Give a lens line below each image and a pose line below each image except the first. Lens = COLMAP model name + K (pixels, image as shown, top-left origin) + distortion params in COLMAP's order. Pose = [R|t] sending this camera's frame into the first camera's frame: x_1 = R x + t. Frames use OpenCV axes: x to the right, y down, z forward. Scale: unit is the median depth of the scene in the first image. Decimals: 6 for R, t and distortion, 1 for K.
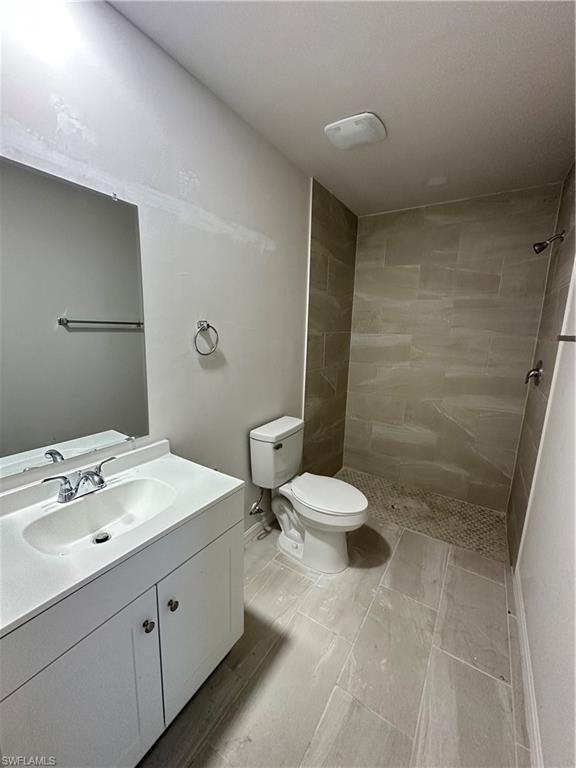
lens RADIAL K [[306.1, 0, 288.0], [0, 306.1, 384.0], [0, 0, 1]] dist [-0.002375, -0.000026]
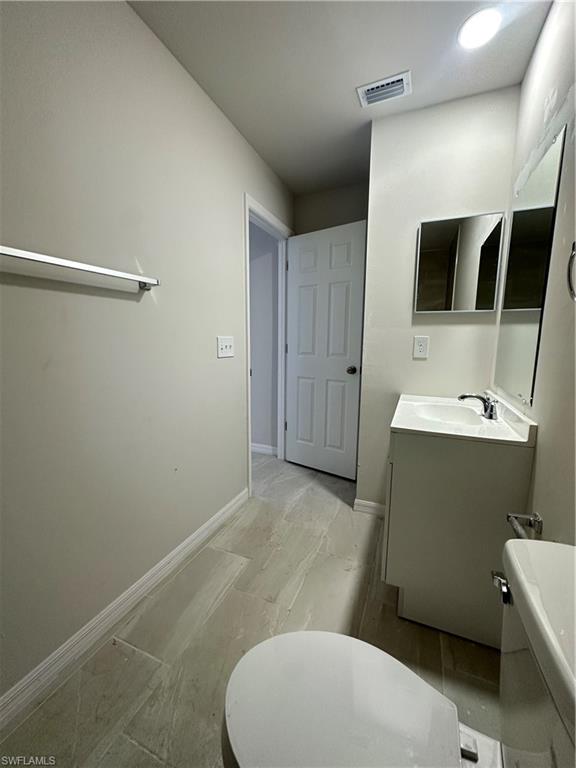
lens RADIAL K [[306.1, 0, 288.0], [0, 306.1, 384.0], [0, 0, 1]] dist [-0.002375, -0.000026]
pose [[-0.984118, -0.010902, -0.177179, 0.354627], [-0.067633, 0.945857, 0.317459, -0.113561], [0.164125, 0.324400, -0.931573, 1.705501]]
